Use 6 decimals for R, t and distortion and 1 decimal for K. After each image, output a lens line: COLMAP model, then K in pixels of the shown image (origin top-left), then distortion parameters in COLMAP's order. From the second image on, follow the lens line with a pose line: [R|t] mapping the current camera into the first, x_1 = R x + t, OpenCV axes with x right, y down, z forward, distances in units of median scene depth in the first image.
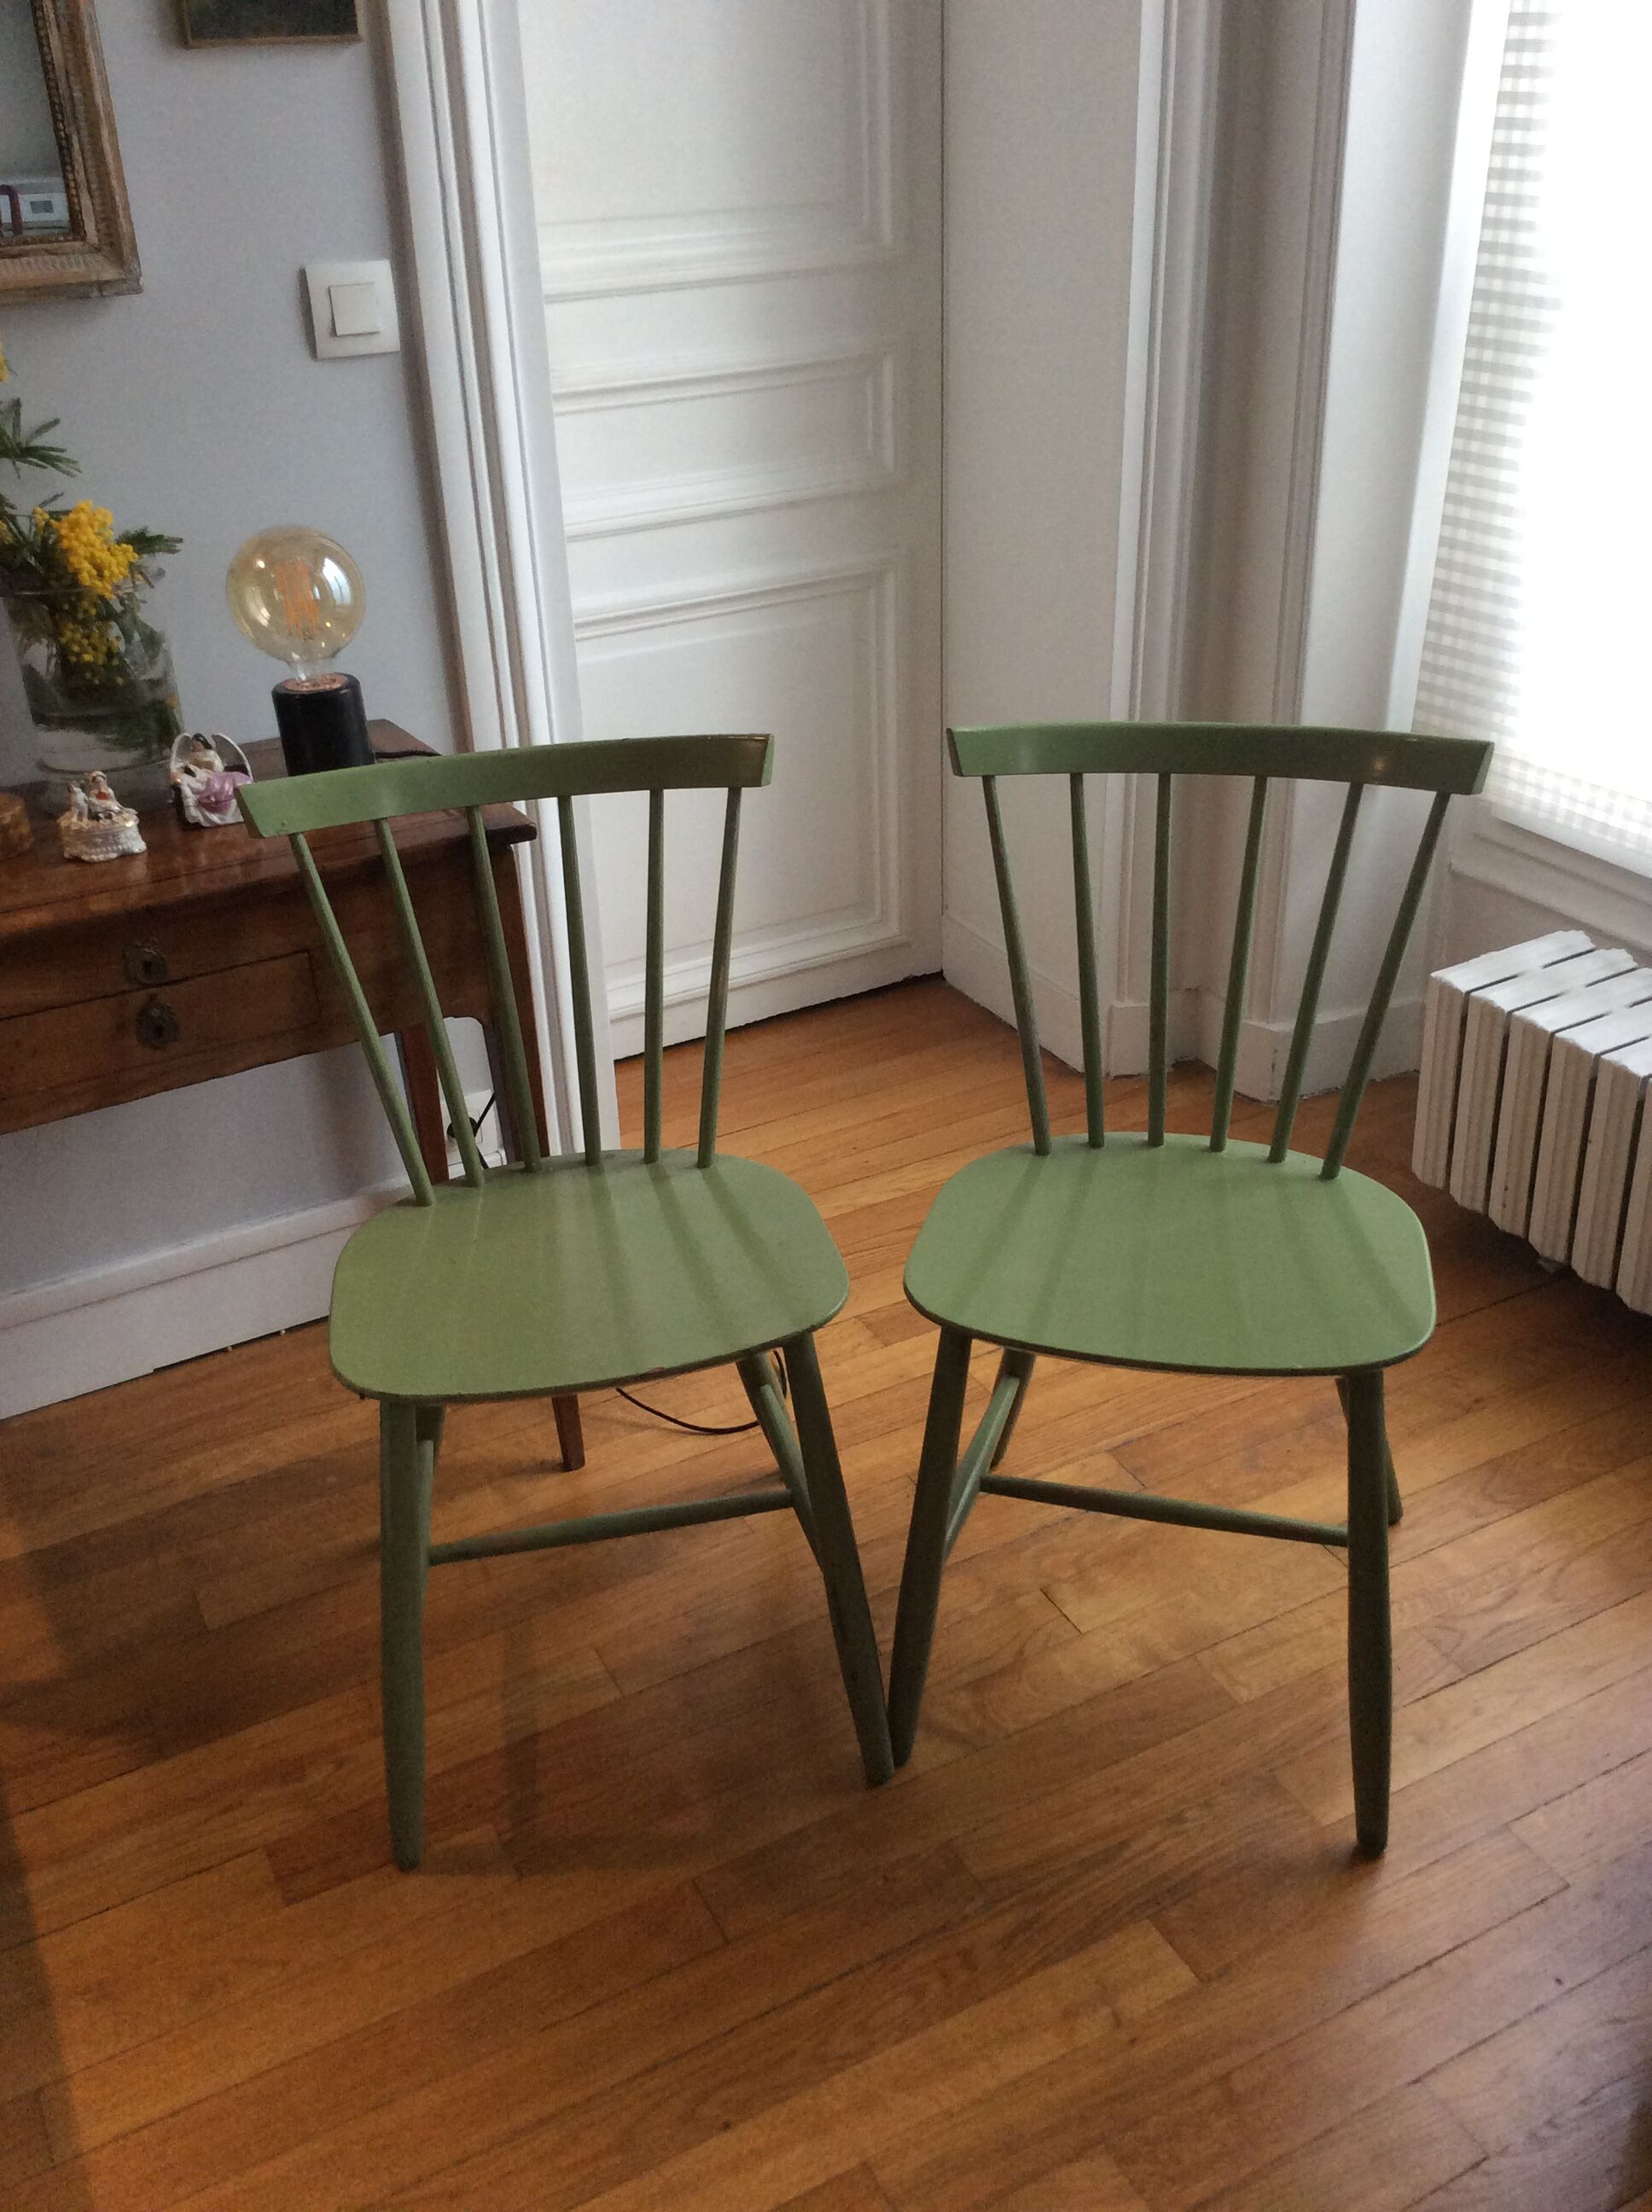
lens RADIAL K [[1976.2, 0, 832.2], [0, 1976.2, 1082.3], [0, 0, 1]] dist [0.131254, -0.214834]
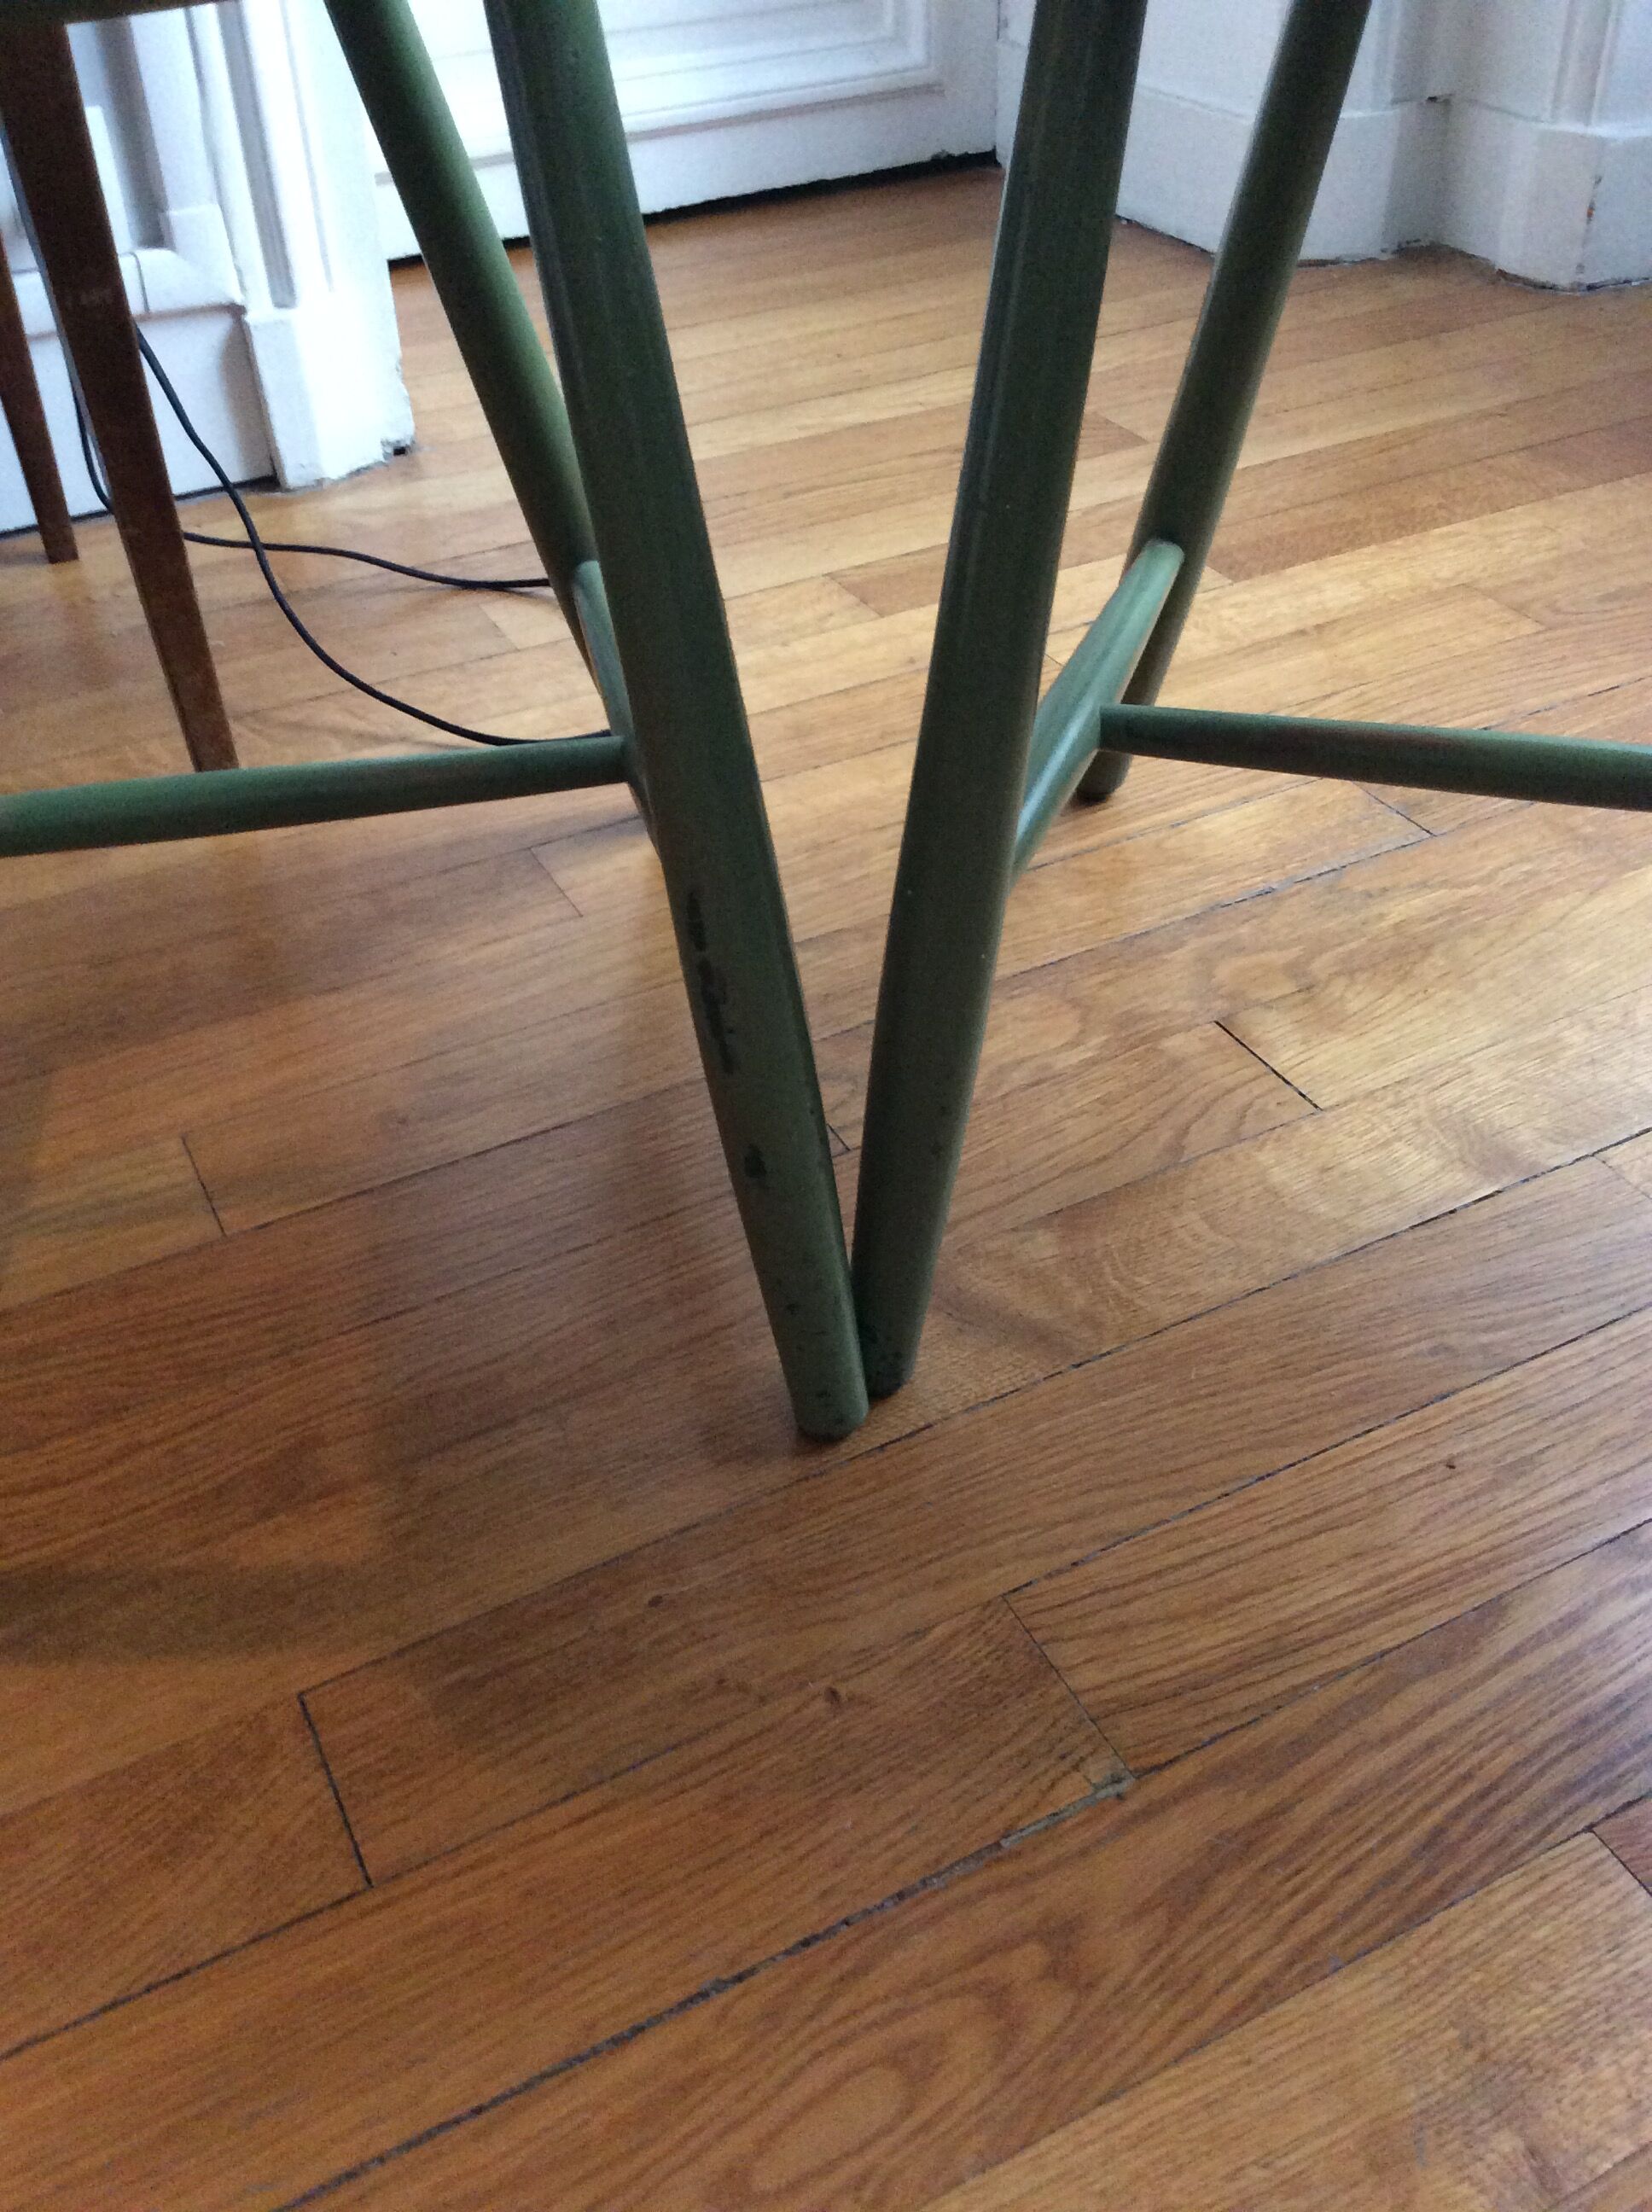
lens RADIAL K [[1993.5, 0, 833.7], [0, 1993.5, 1077.3], [0, 0, 1]] dist [0.127008, -0.242074]
pose [[0.999904, 0.008455, -0.011004, 0.026981], [-0.006412, 0.984729, 0.173975, 0.203148], [0.012307, -0.173887, 0.984689, 0.600721]]
